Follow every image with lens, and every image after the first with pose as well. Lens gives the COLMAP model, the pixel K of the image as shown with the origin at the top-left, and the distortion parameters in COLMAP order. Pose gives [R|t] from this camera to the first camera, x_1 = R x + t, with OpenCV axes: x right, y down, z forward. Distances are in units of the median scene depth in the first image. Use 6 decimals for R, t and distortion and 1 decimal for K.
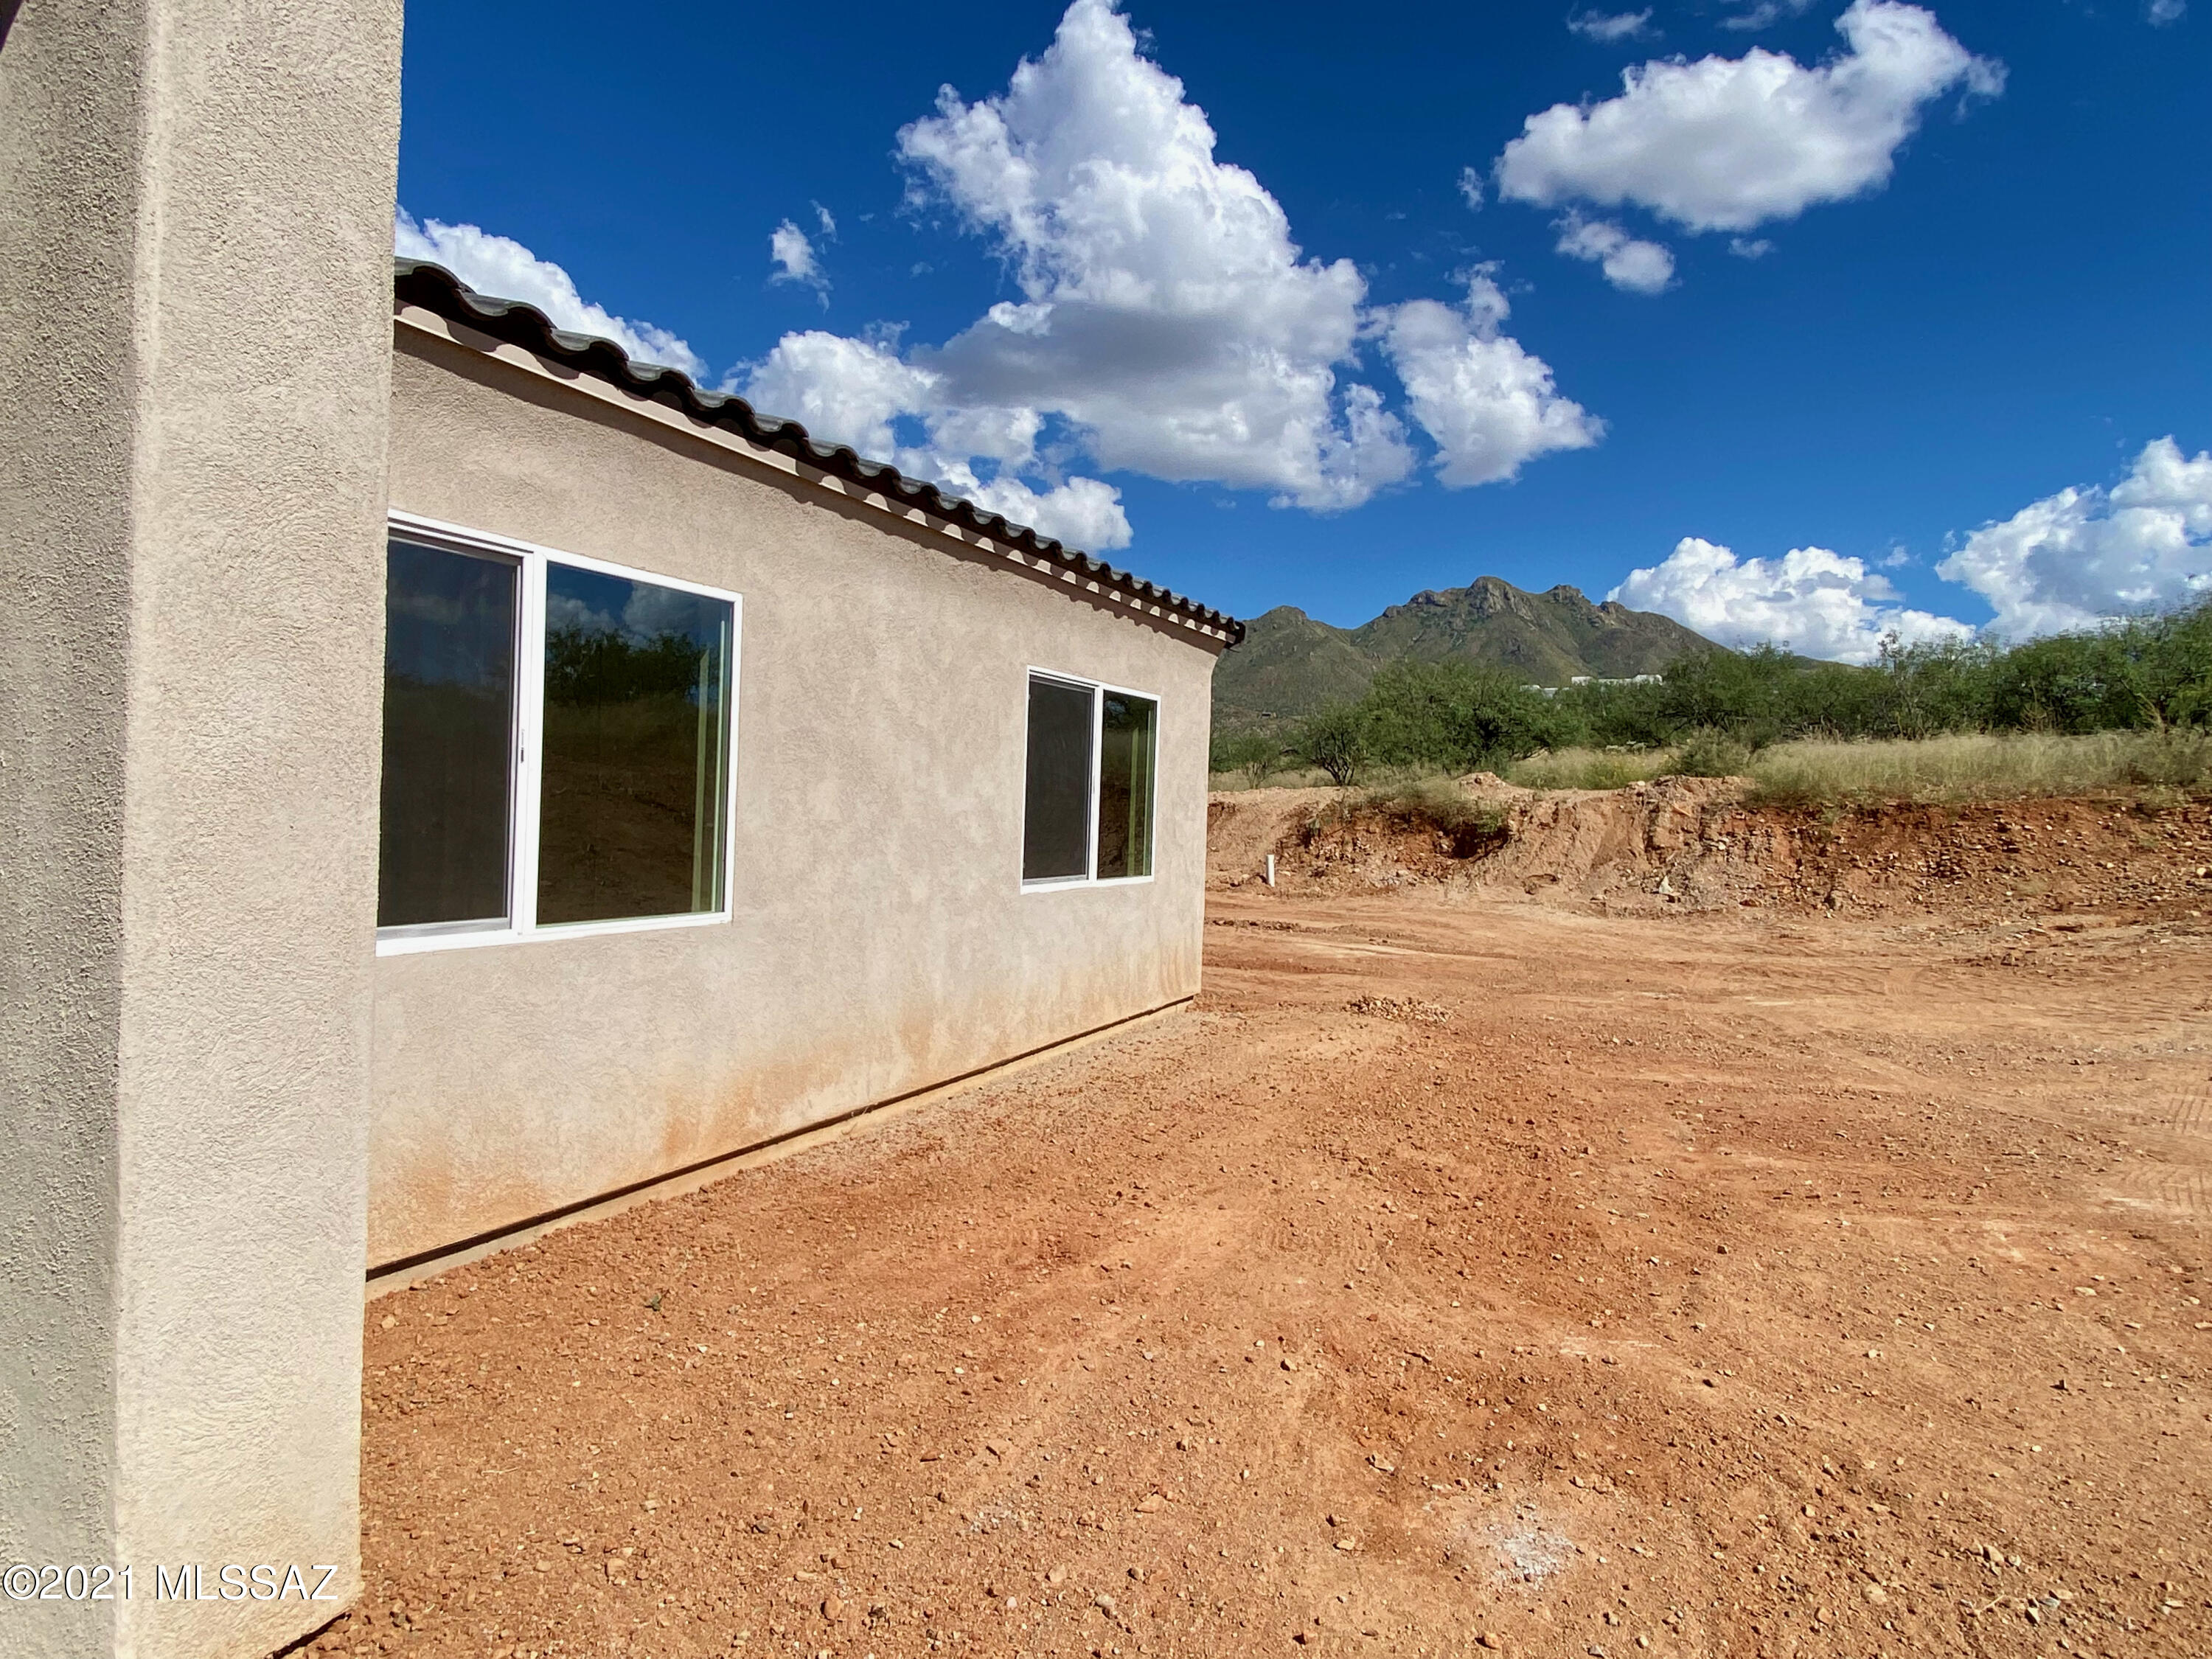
lens RADIAL K [[1300.9, 0, 1104.4], [0, 1300.9, 827.5], [0, 0, 1]] dist [-0.006171, -0.003081]
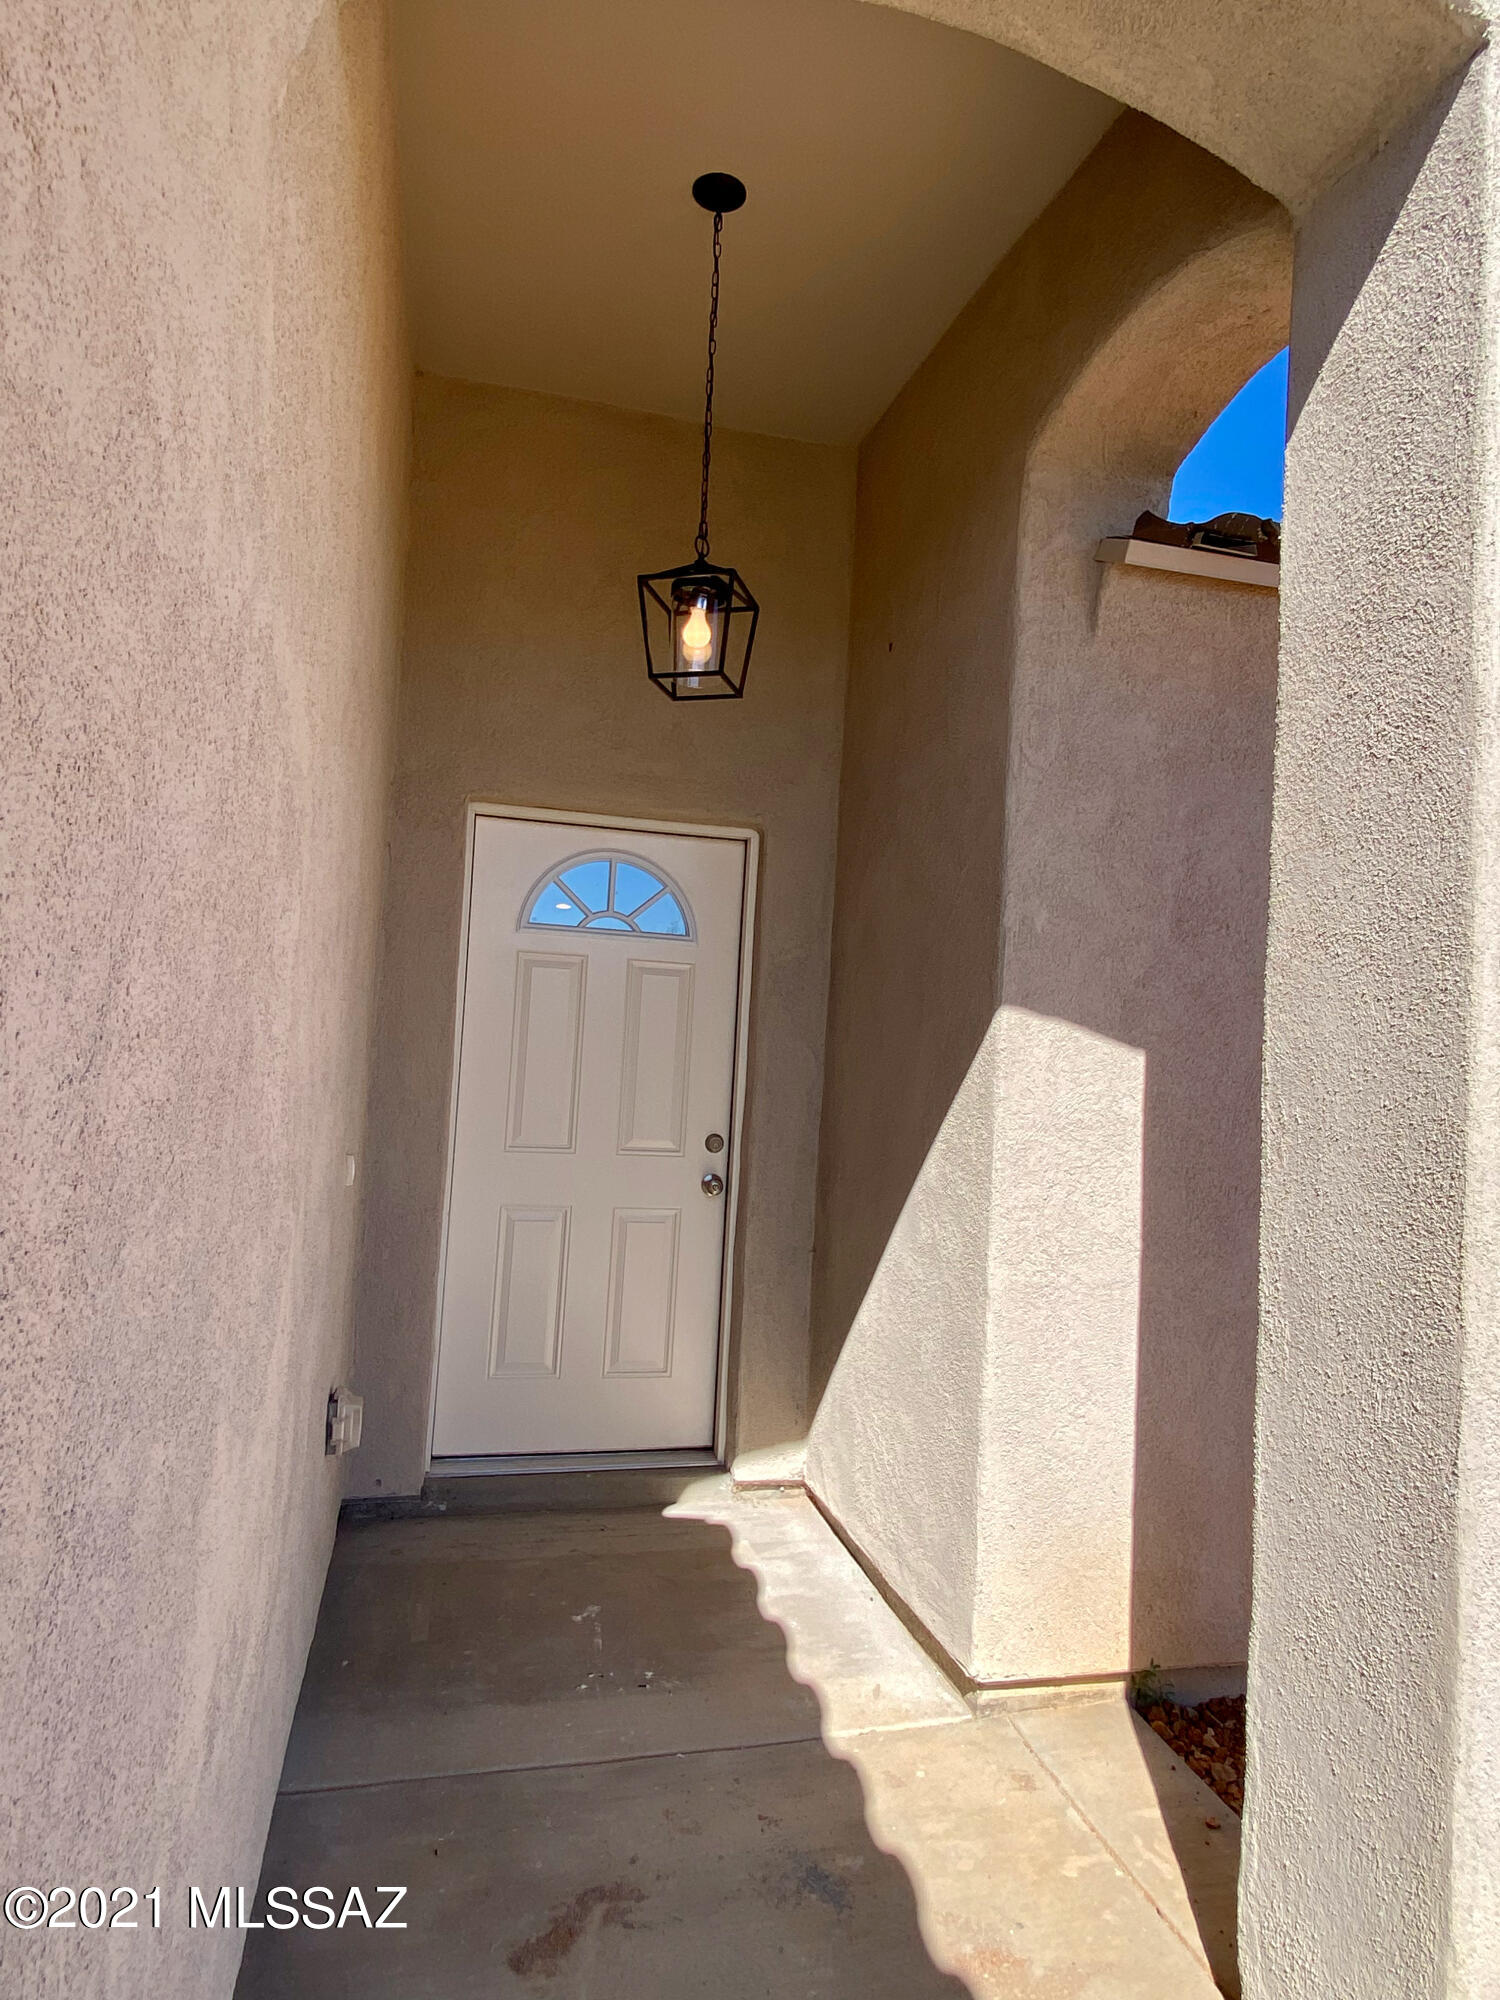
lens RADIAL K [[1176.2, 0, 750.0], [0, 1176.2, 998.2], [0, 0, 1]] dist [-0.006171, -0.003081]
pose [[0.630778, -0.032072, -0.775300, -0.433795], [-0.037709, 0.996698, -0.071910, -0.065956], [0.775047, 0.074596, 0.627485, 0.094539]]
